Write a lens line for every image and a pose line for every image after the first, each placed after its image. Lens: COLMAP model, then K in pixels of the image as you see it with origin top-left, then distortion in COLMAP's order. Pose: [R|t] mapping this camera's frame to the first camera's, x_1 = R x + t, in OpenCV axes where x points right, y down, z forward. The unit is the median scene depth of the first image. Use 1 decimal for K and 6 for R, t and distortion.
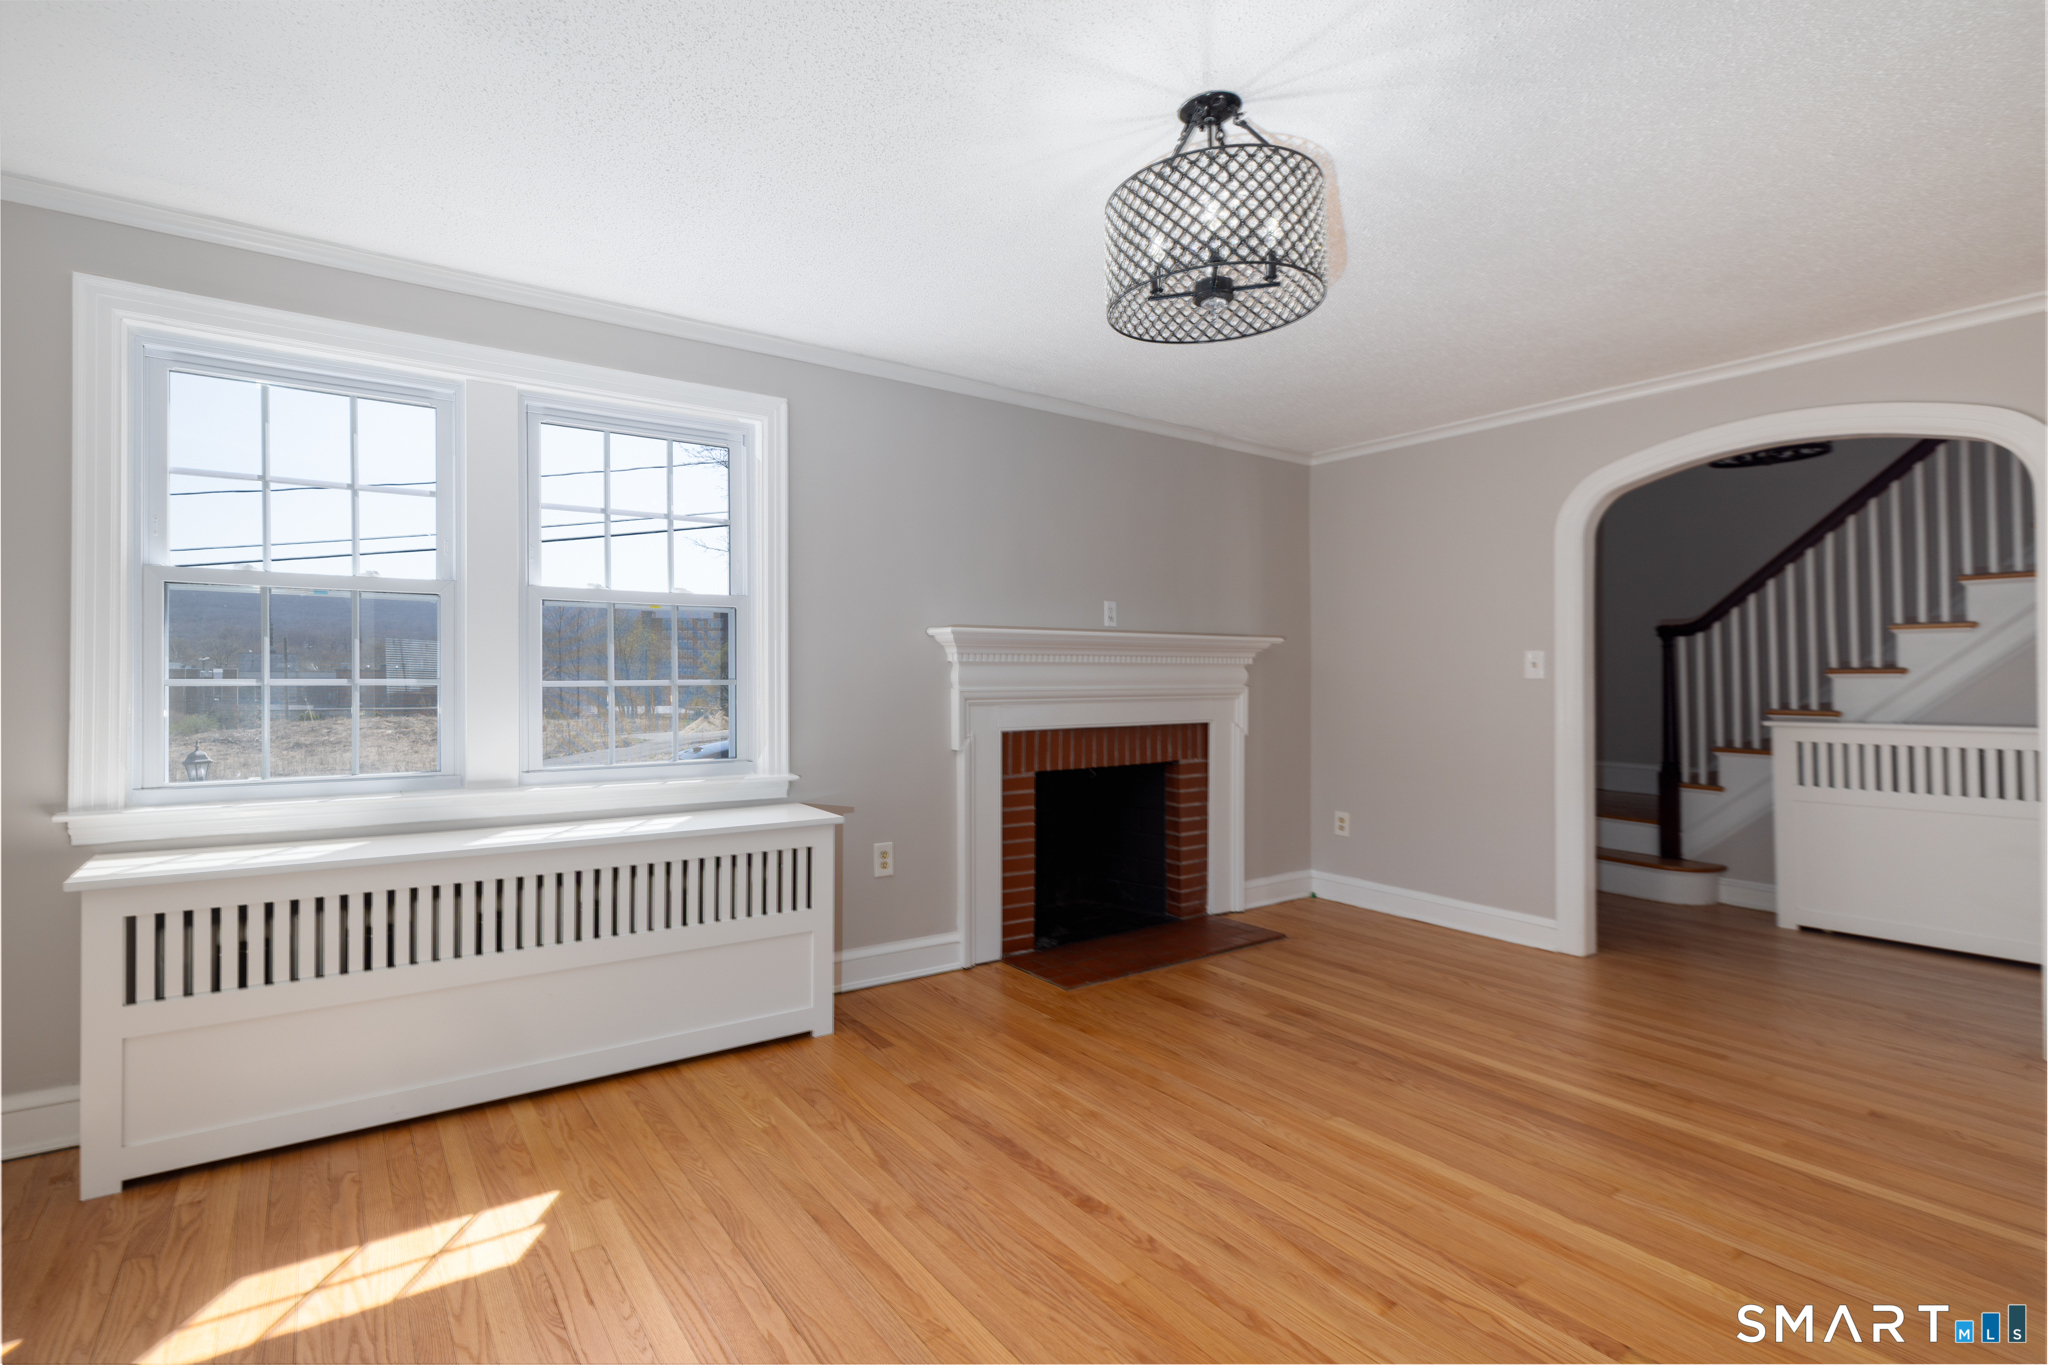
lens RADIAL K [[857.7, 0, 981.1], [0, 857.7, 670.6], [0, 0, 1]] dist [0.004725, 0.000552]
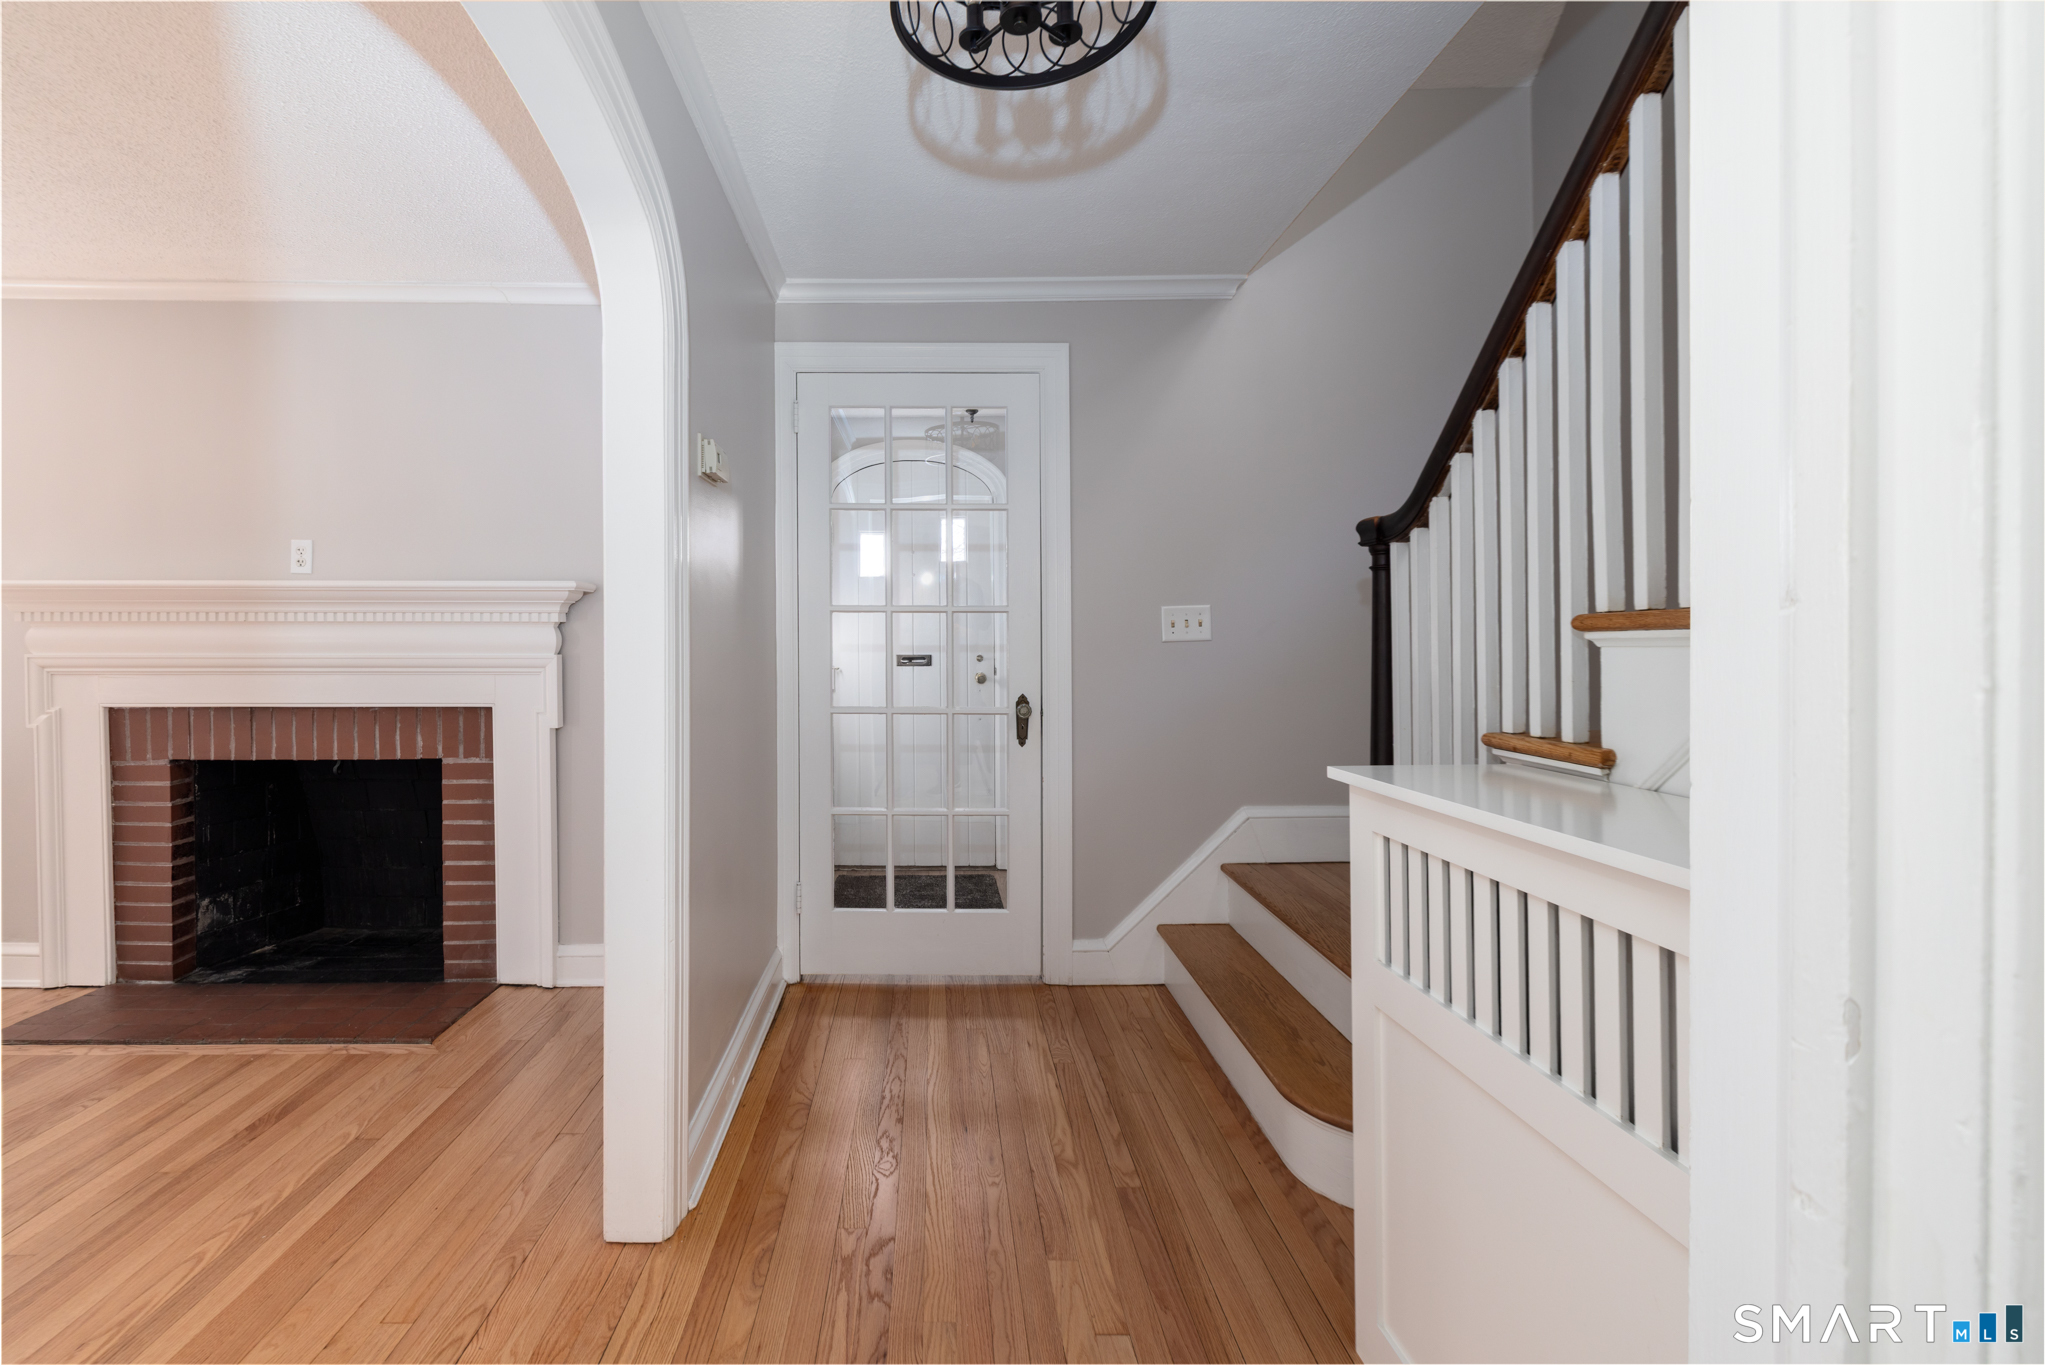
lens RADIAL K [[856.4, 0, 903.1], [0, 856.4, 655.5], [0, 0, 1]] dist [0.004725, 0.000552]
pose [[0.850585, 0.010022, -0.525742, 1.022884], [0.001824, 0.999756, 0.022010, 0.005310], [0.525834, -0.019680, 0.850359, 0.662278]]
